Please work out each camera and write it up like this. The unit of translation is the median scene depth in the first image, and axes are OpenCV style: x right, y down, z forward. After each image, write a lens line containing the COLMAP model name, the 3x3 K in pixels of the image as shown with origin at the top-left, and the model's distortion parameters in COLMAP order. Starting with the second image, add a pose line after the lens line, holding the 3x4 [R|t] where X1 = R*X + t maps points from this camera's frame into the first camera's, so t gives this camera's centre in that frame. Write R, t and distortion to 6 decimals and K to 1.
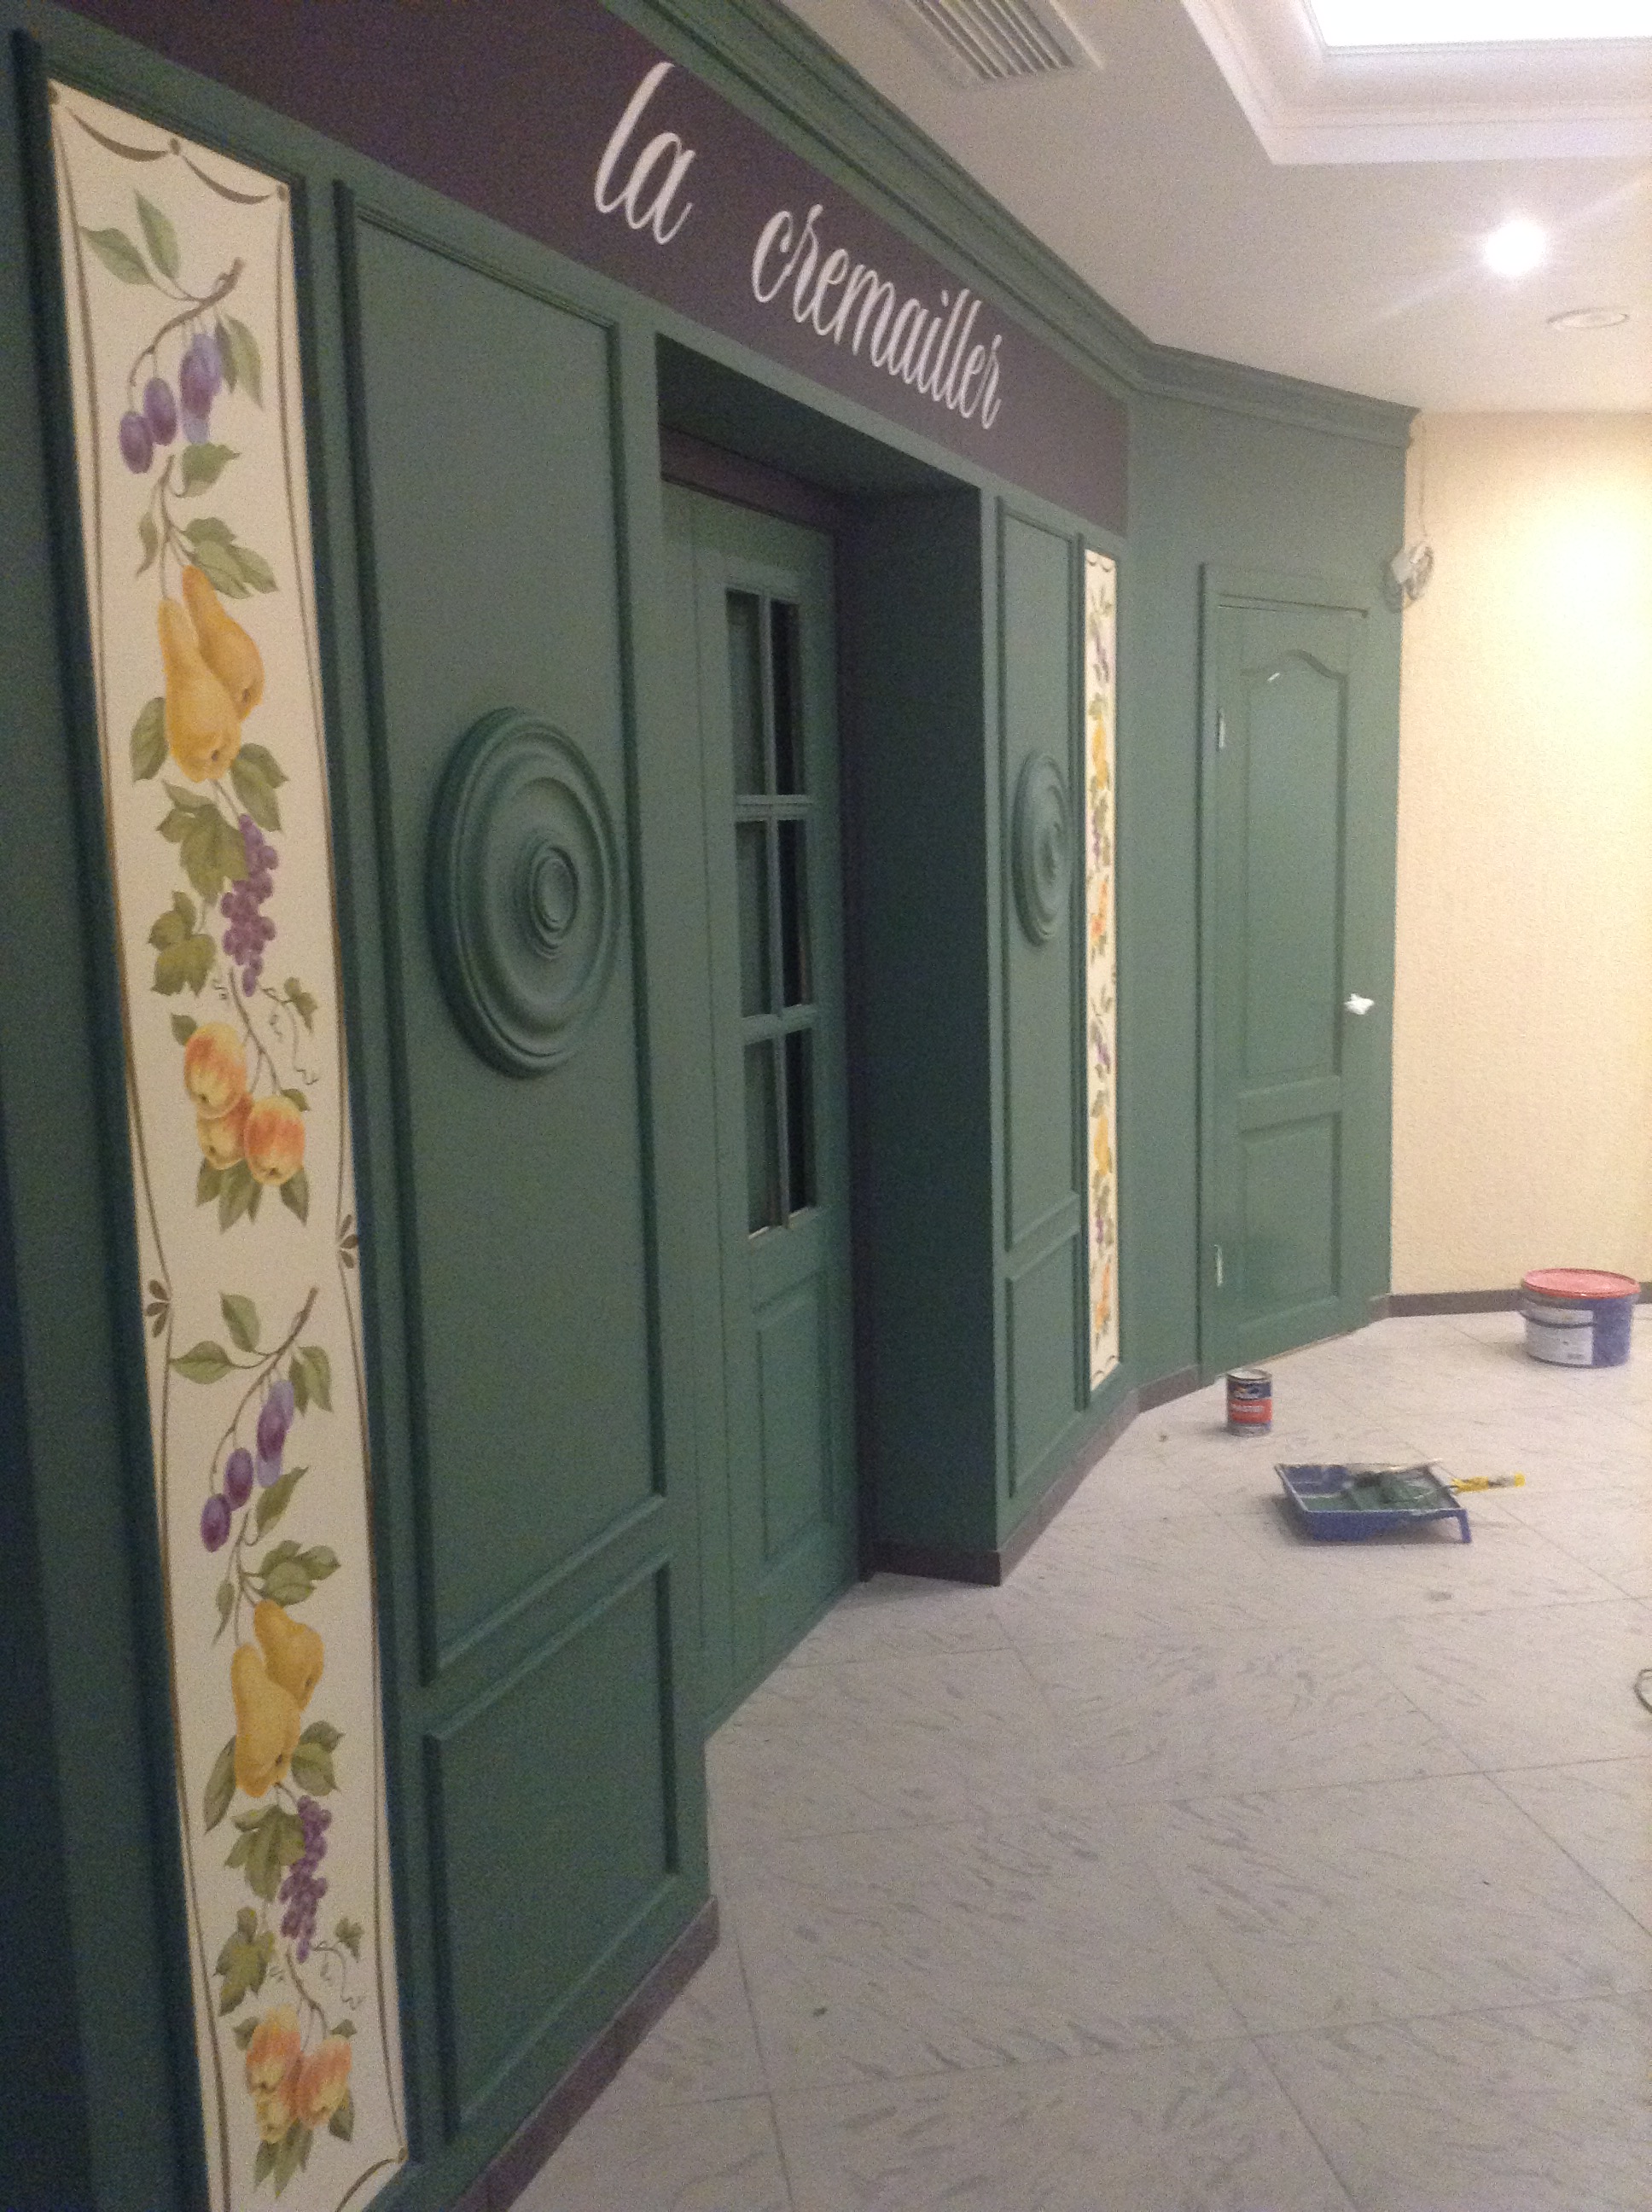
lens RADIAL K [[2061.6, 0, 825.4], [0, 2061.6, 1105.4], [0, 0, 1]] dist [0.156027, -0.321444]
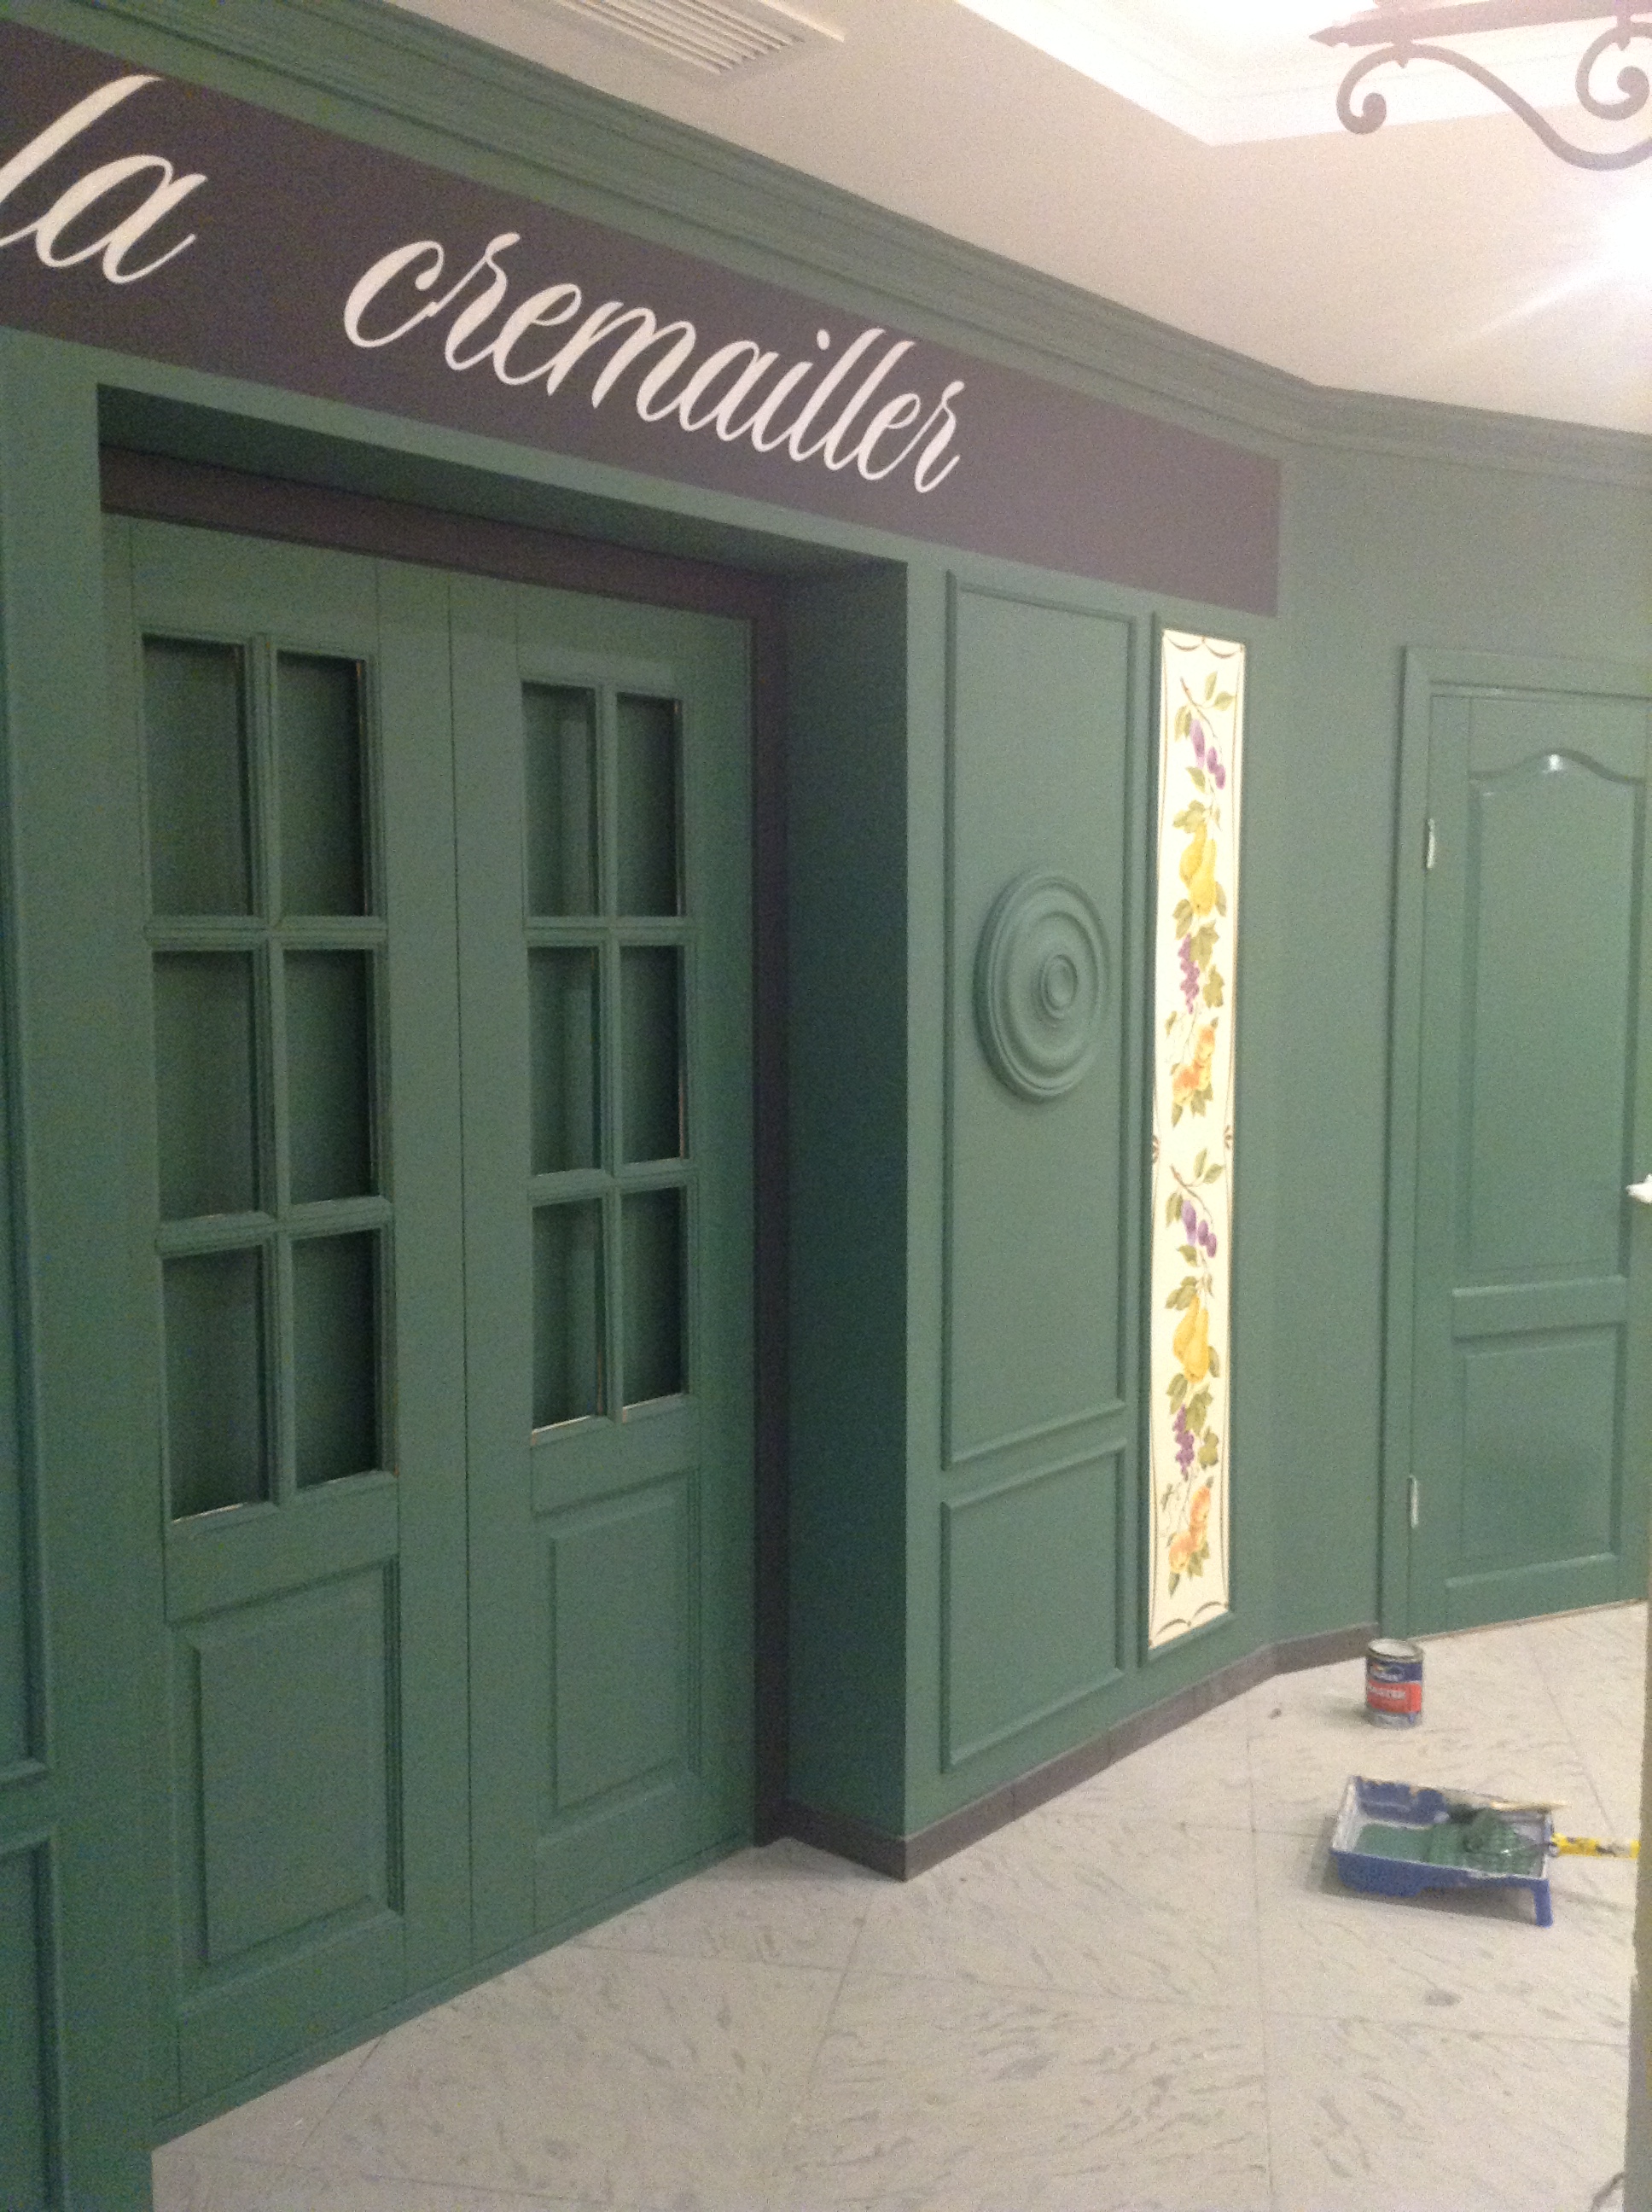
lens RADIAL K [[2061.6, 0, 825.4], [0, 2061.6, 1105.4], [0, 0, 1]] dist [0.156027, -0.321444]
pose [[0.939138, 0.047435, -0.340249, 0.287784], [-0.065021, 0.997063, -0.040466, -0.034091], [0.337330, 0.060126, 0.939464, 0.178232]]
